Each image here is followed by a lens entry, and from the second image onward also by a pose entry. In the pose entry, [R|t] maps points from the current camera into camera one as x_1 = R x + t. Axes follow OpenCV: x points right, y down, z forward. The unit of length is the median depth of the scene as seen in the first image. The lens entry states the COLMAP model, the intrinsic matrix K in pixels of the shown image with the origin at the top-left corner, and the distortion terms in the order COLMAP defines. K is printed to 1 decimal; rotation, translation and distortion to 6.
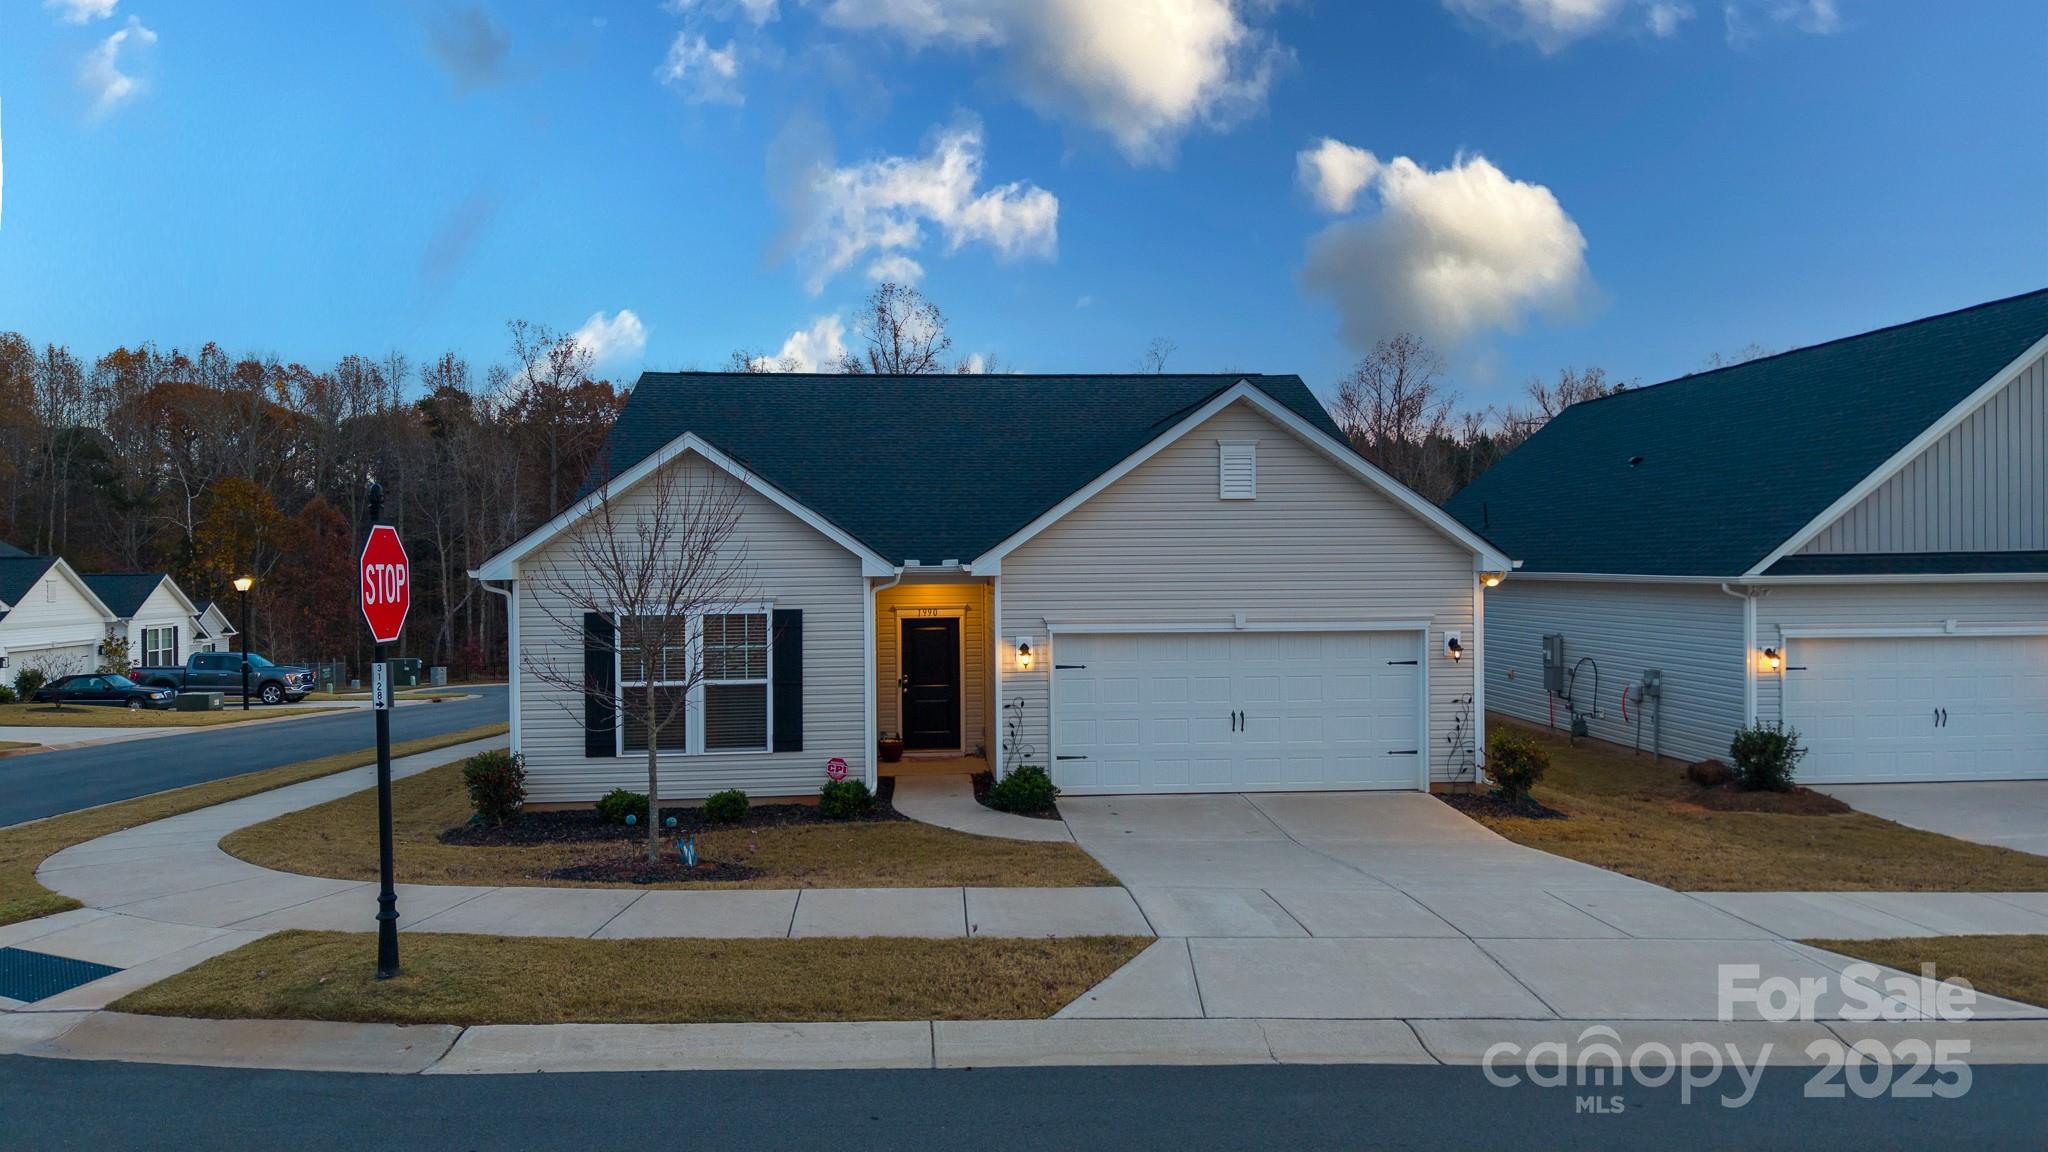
lens RADIAL K [[1400.9, 0, 1013.0], [0, 1400.9, 577.7], [0, 0, 1]] dist [0.012876, -0.004183]
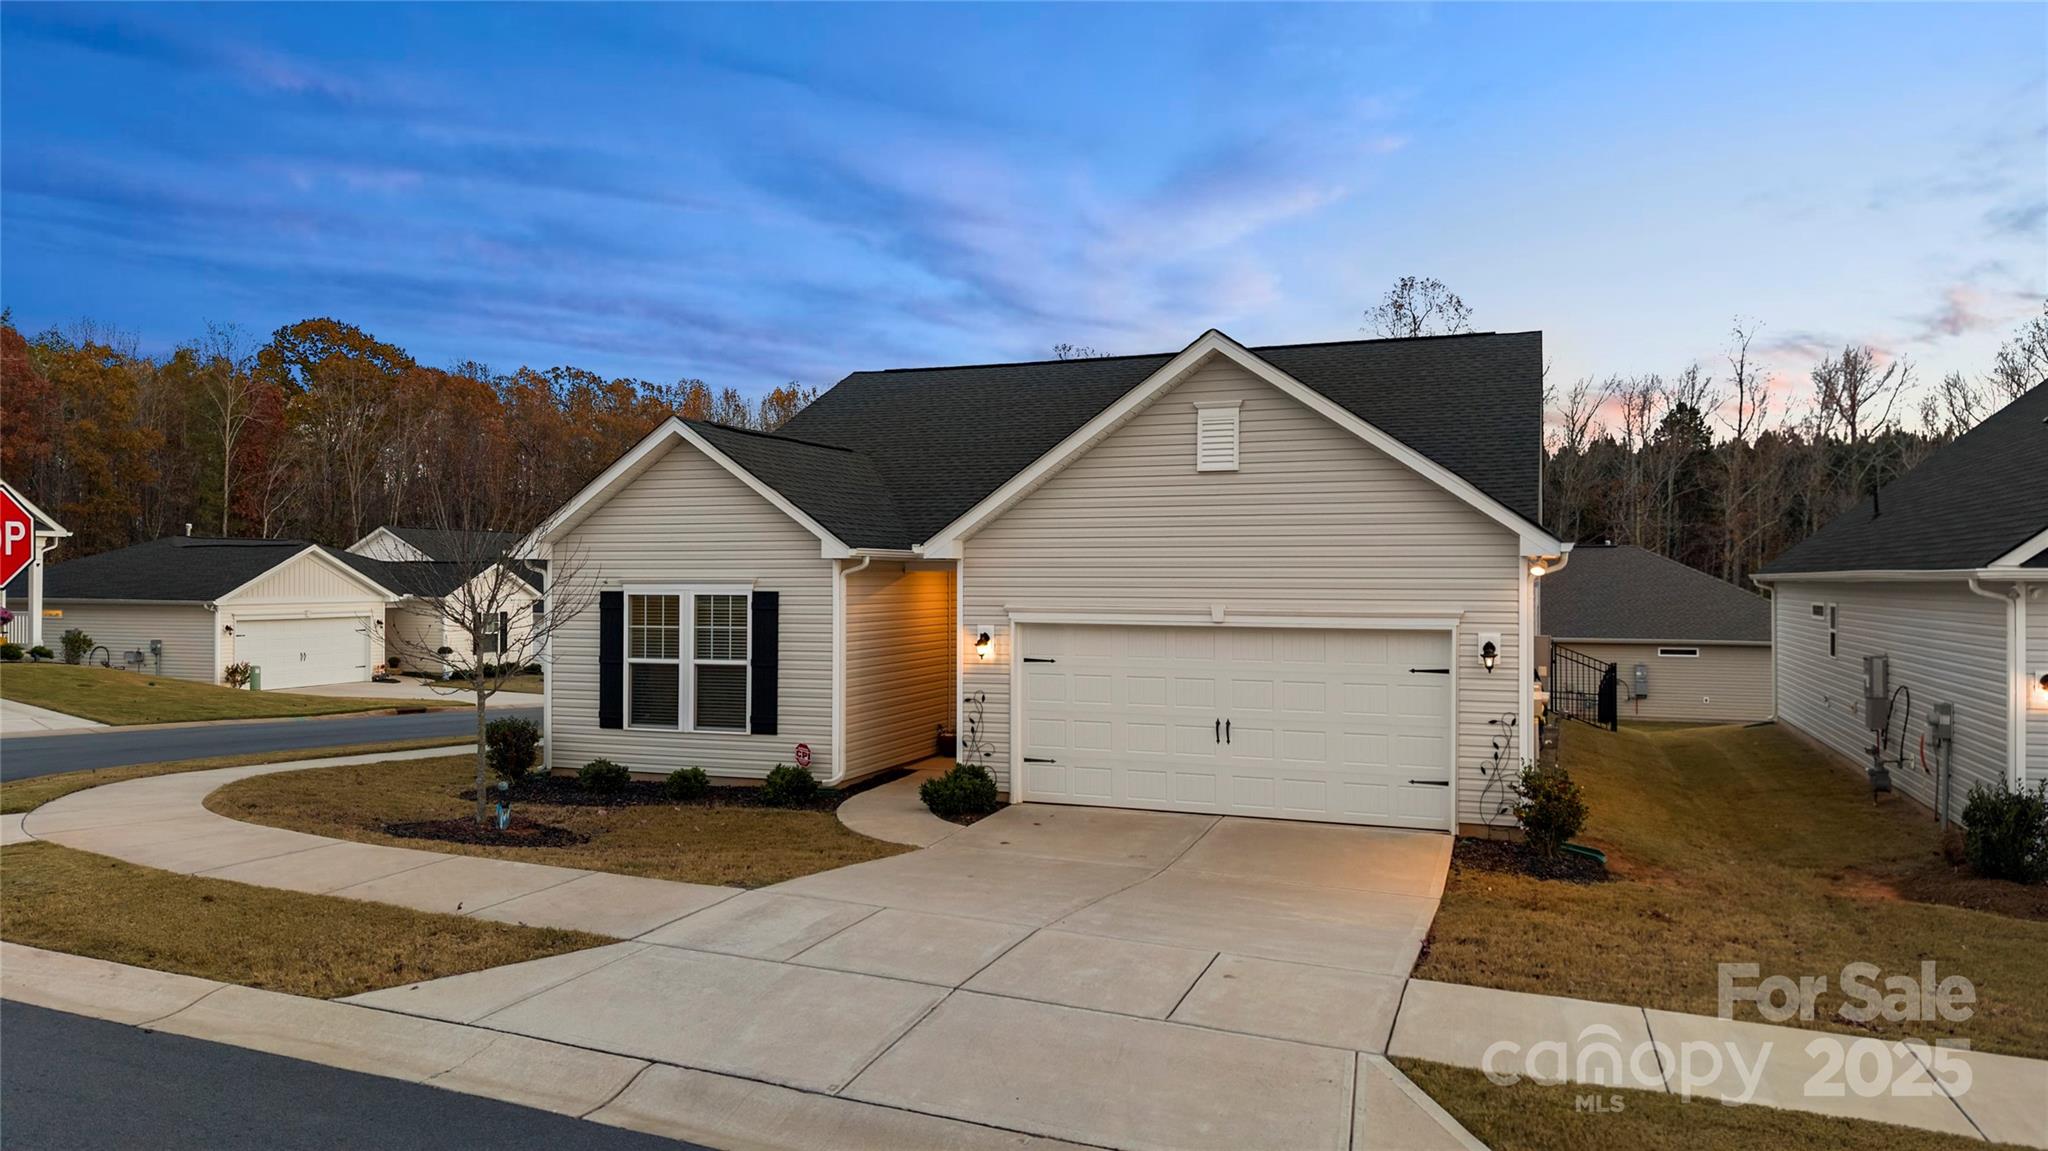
lens RADIAL K [[1400.9, 0, 1029.6], [0, 1400.9, 572.0], [0, 0, 1]] dist [0.012876, -0.004183]
pose [[0.898880, 0.008376, -0.438114, 0.441626], [-0.015174, 0.999813, -0.012018, 0.018027], [0.437931, 0.017450, 0.898839, 0.186329]]
